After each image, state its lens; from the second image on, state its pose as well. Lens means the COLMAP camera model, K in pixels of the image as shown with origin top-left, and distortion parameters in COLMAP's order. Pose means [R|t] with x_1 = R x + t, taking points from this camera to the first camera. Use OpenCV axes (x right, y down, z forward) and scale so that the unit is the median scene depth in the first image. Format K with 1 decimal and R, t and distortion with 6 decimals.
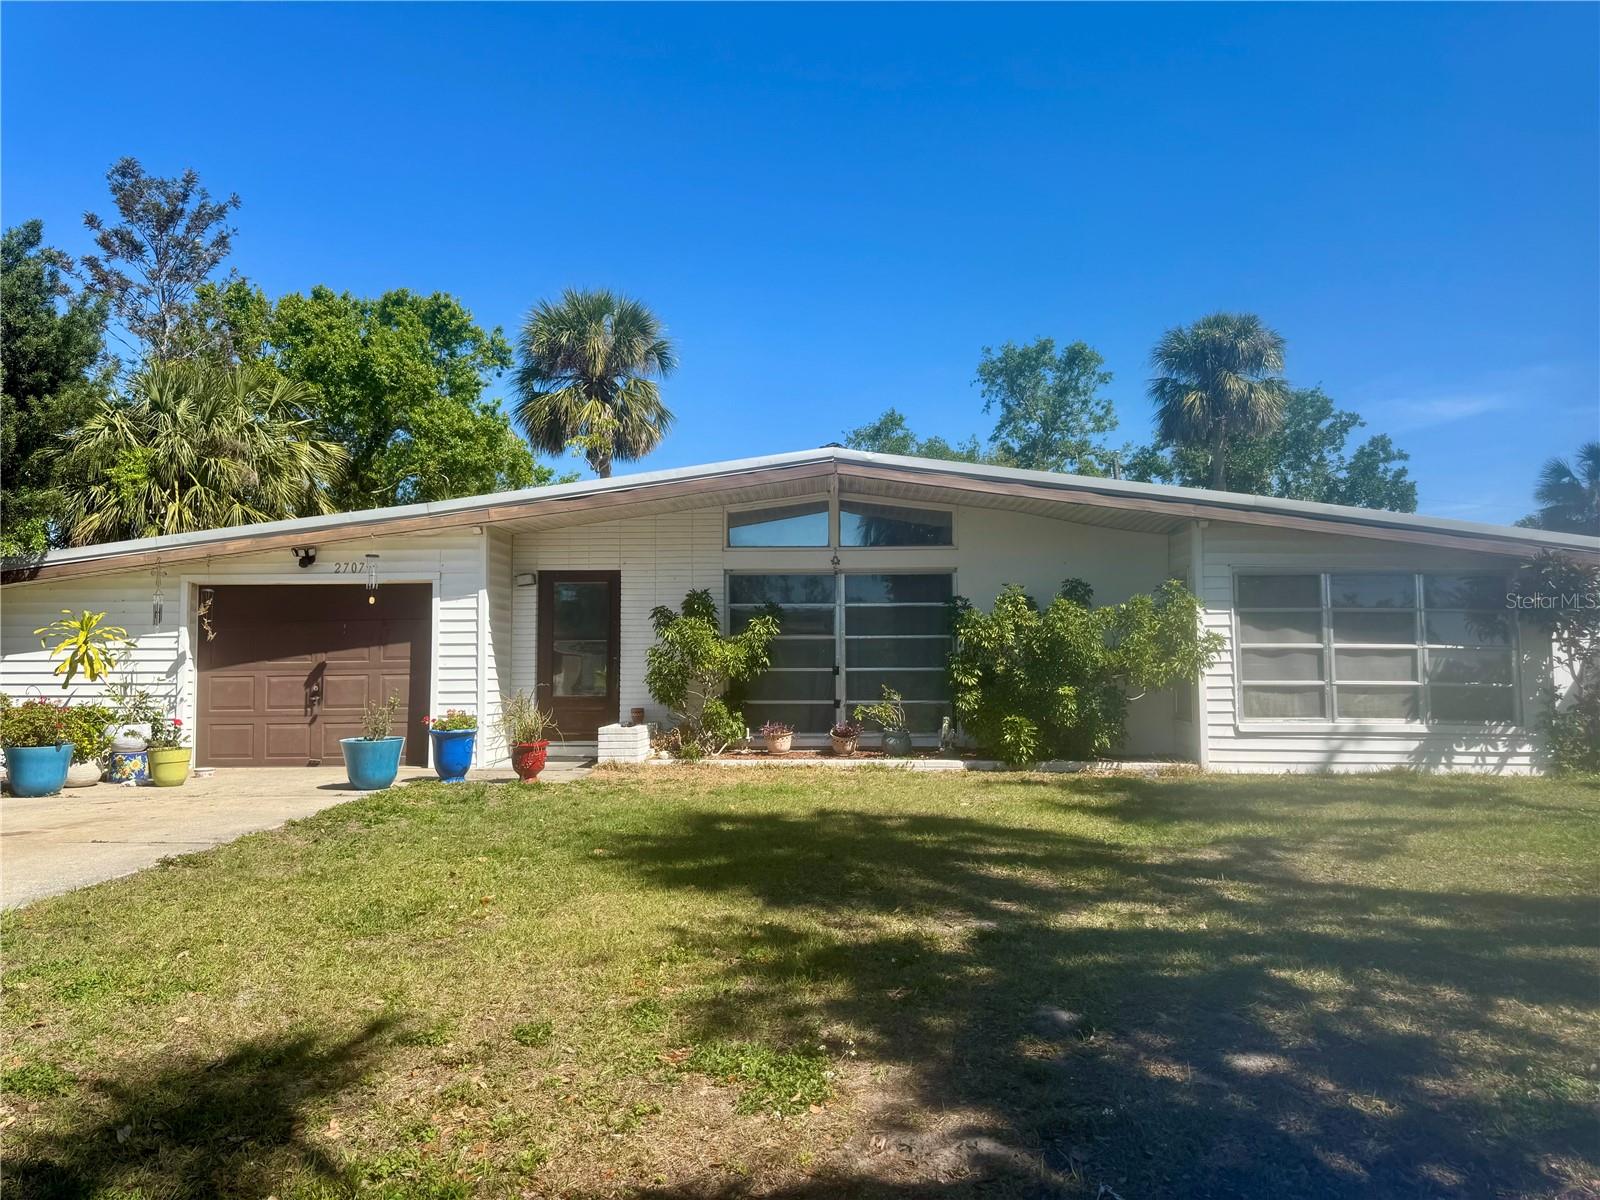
lens RADIAL K [[1143.1, 0, 800.0], [0, 1143.1, 600.0], [0, 0, 1]] dist [0.127255, -0.202347]
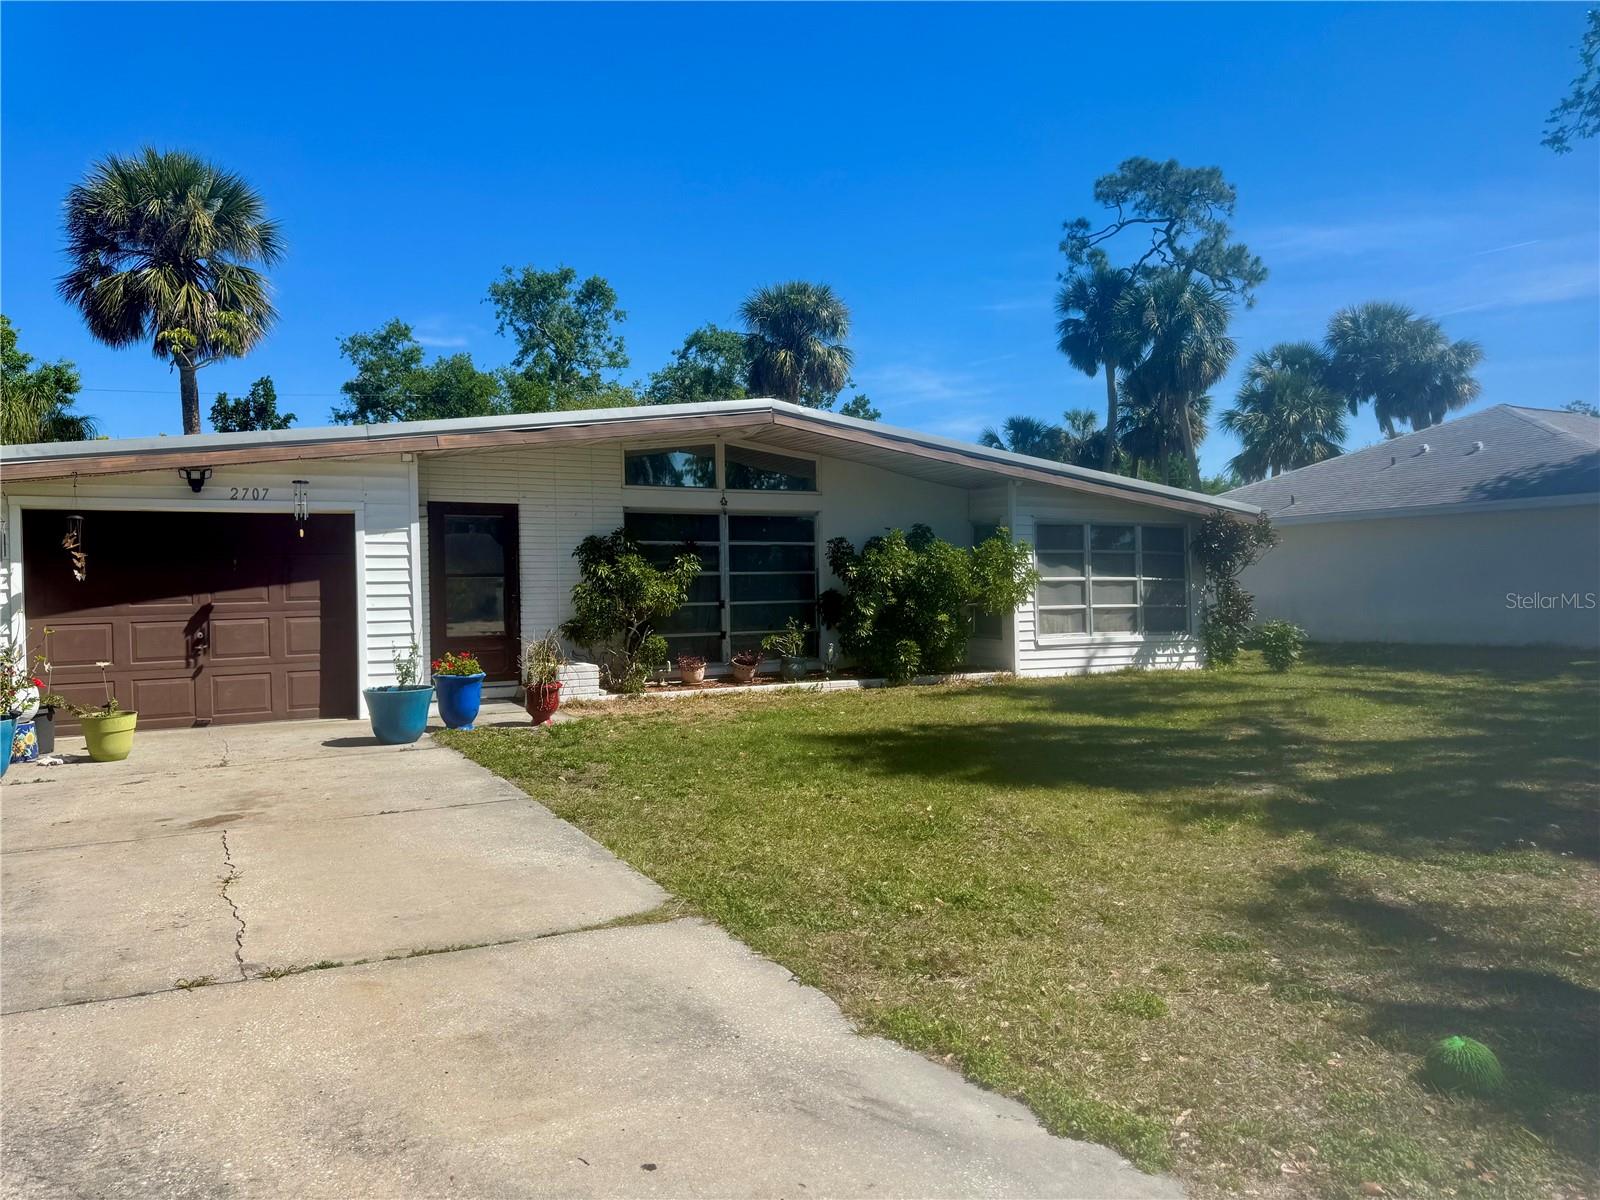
lens RADIAL K [[1143.1, 0, 800.0], [0, 1143.1, 600.0], [0, 0, 1]] dist [0.127255, -0.202347]
pose [[0.849266, -0.015795, 0.527730, -0.500669], [-0.019809, 0.997895, 0.061744, -0.010698], [-0.527594, -0.062891, 0.847165, 0.055198]]
